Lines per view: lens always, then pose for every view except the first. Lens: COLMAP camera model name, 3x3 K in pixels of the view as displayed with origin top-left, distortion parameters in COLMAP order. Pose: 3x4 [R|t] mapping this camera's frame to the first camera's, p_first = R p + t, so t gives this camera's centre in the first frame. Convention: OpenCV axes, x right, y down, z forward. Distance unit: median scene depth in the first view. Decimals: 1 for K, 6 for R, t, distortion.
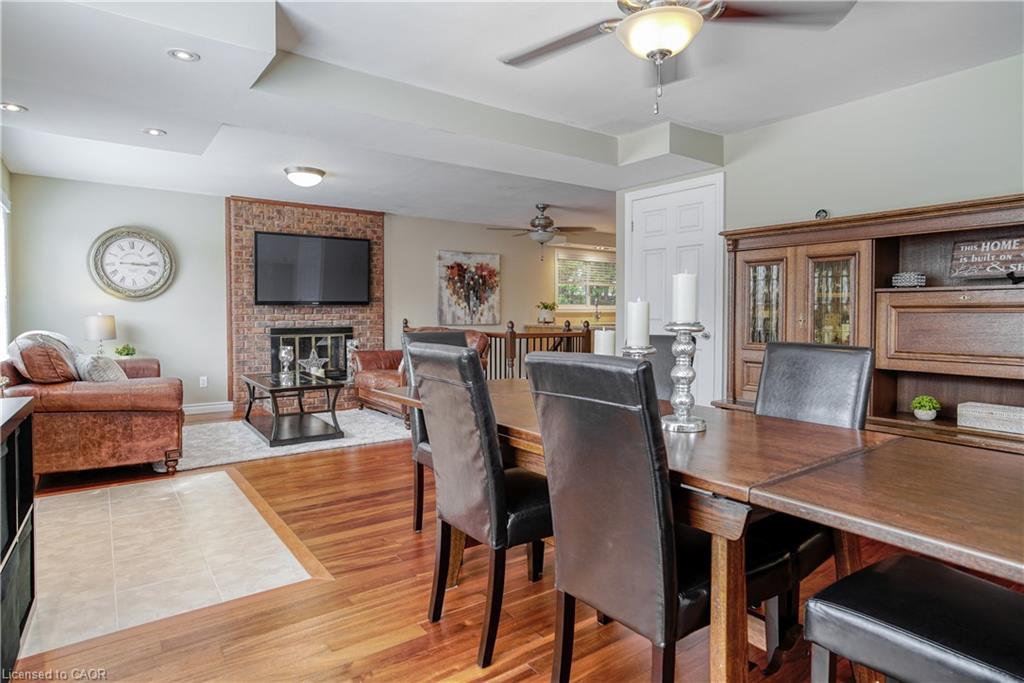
lens RADIAL K [[569.6, 0, 509.8], [0, 569.6, 318.3], [0, 0, 1]] dist [-0.000997, -0.000125]
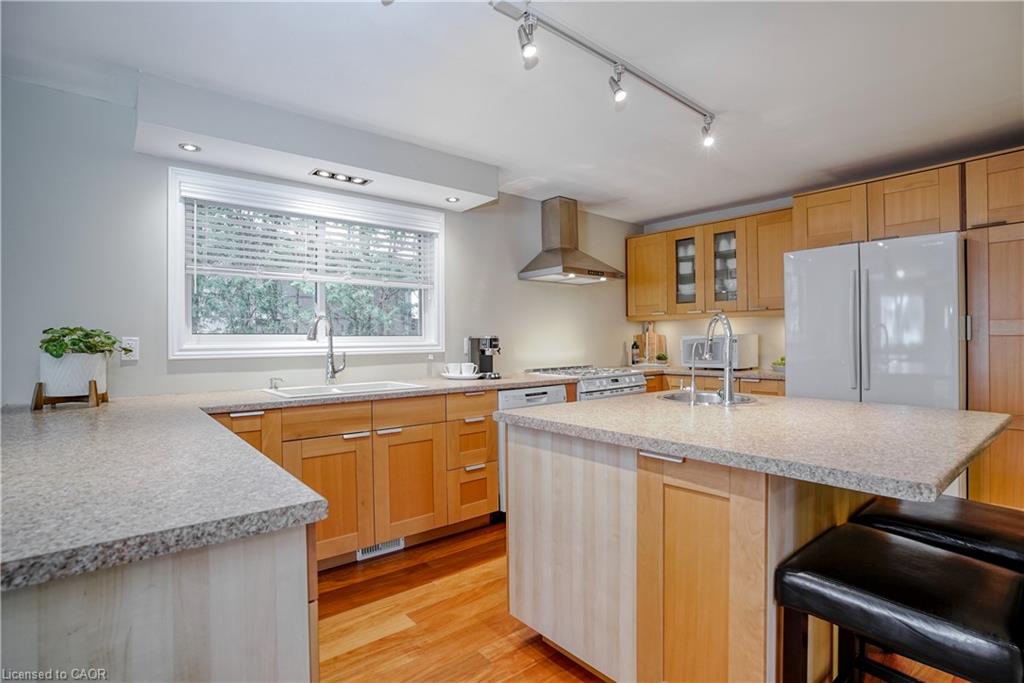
lens RADIAL K [[503.0, 0, 513.4], [0, 503.0, 339.4], [0, 0, 1]] dist [-0.075602, 0.032120]
pose [[0.997858, -0.003247, 0.065331, 0.297522], [0.003701, 0.999970, -0.006838, -0.021703], [-0.065307, 0.007065, 0.997840, 0.811979]]
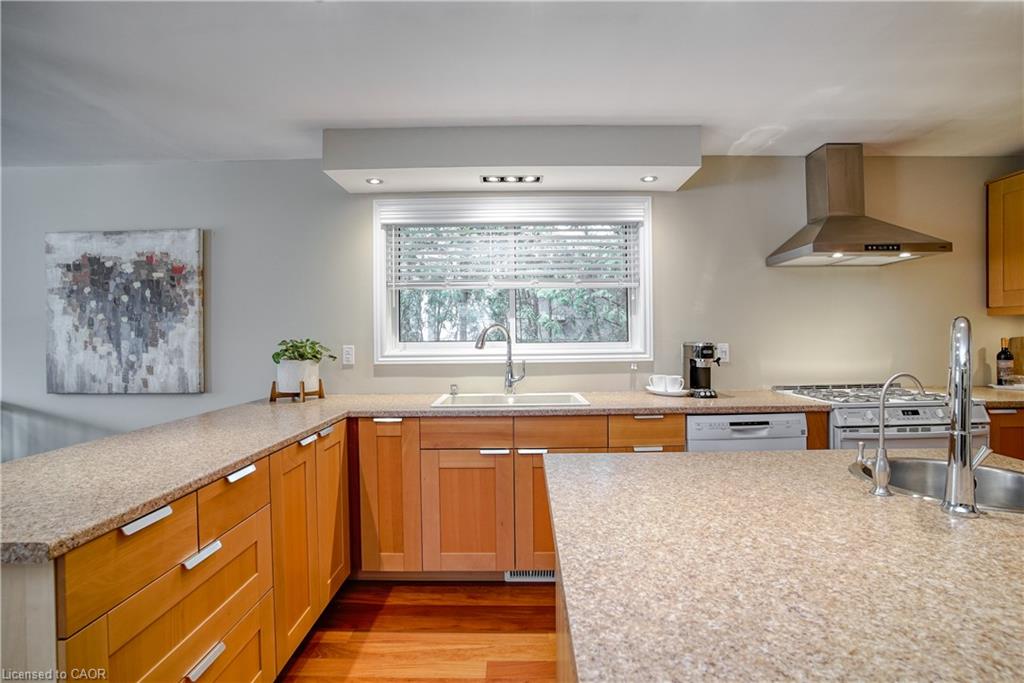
lens RADIAL K [[503.0, 0, 513.4], [0, 503.0, 339.4], [0, 0, 1]] dist [-0.075602, 0.032120]
pose [[0.801938, 0.000213, -0.597408, 0.409326], [0.002813, 0.999988, 0.004133, -0.032226], [0.597401, -0.004995, 0.801927, 0.901420]]
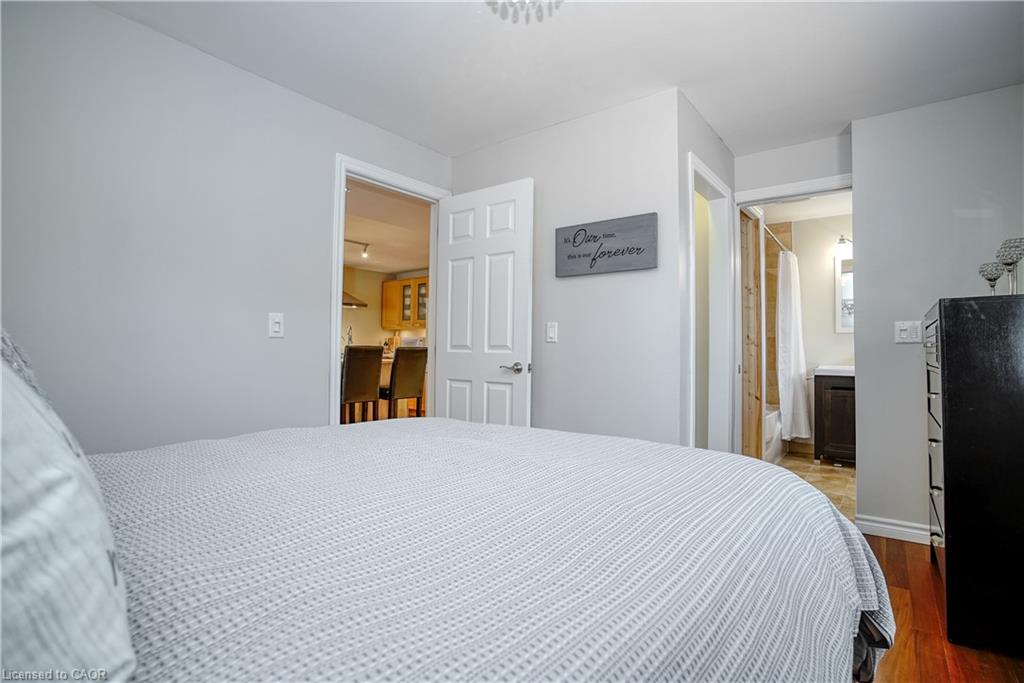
lens RADIAL K [[503.0, 0, 513.4], [0, 503.0, 339.4], [0, 0, 1]] dist [-0.075602, 0.032120]
pose [[0.958789, 0.014702, 0.283739, 0.448959], [-0.007170, 0.999594, -0.027567, 0.000869], [-0.284029, 0.024396, 0.958505, 0.298724]]
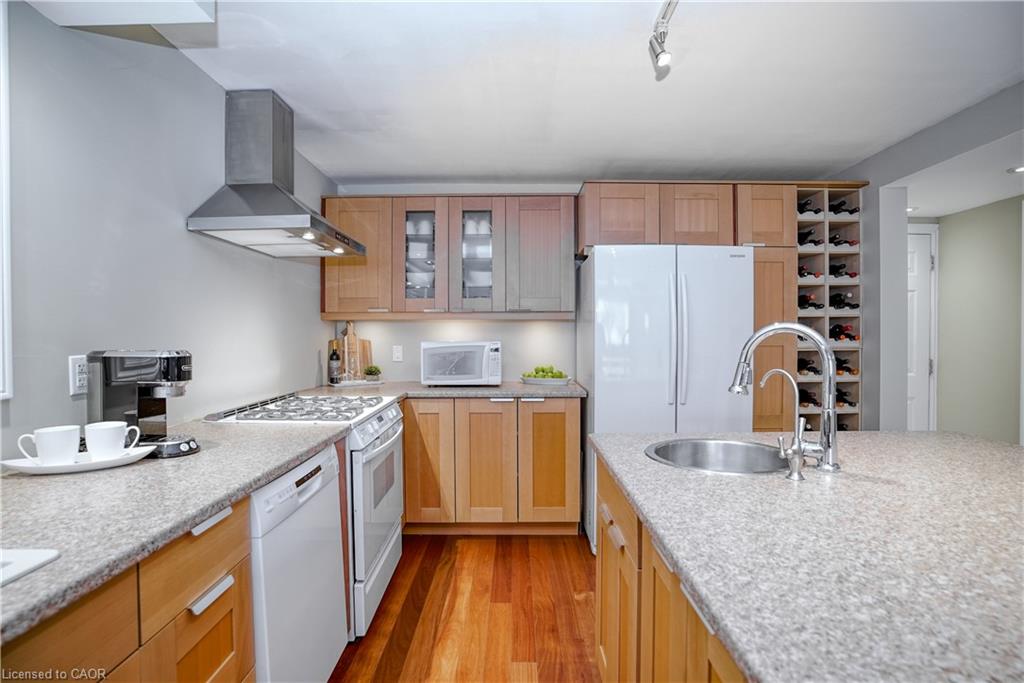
lens RADIAL K [[503.0, 0, 513.4], [0, 503.0, 339.4], [0, 0, 1]] dist [-0.075602, 0.032120]
pose [[0.591938, -0.004874, 0.805968, 0.235613], [0.004081, 0.999987, 0.003050, -0.032241], [-0.805973, 0.001484, 0.591951, 1.052155]]
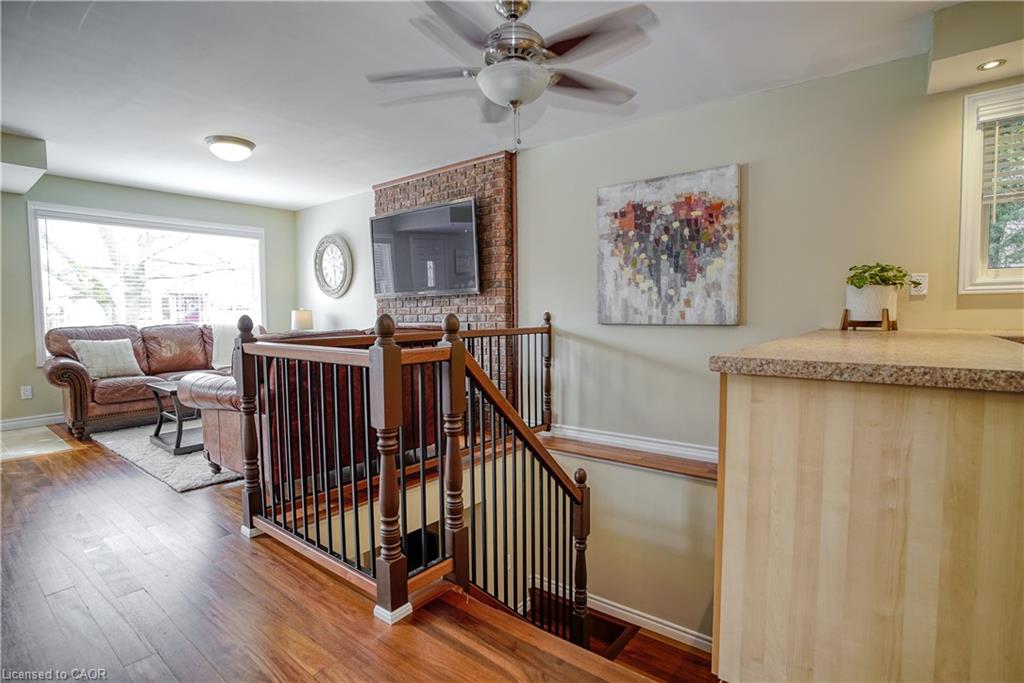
lens RADIAL K [[503.0, 0, 513.4], [0, 503.0, 339.4], [0, 0, 1]] dist [-0.075602, 0.032120]
pose [[0.270527, 0.052903, -0.961258, 0.319094], [0.002357, 0.998450, 0.055613, -0.000131], [0.962709, -0.017310, 0.269983, 0.779610]]
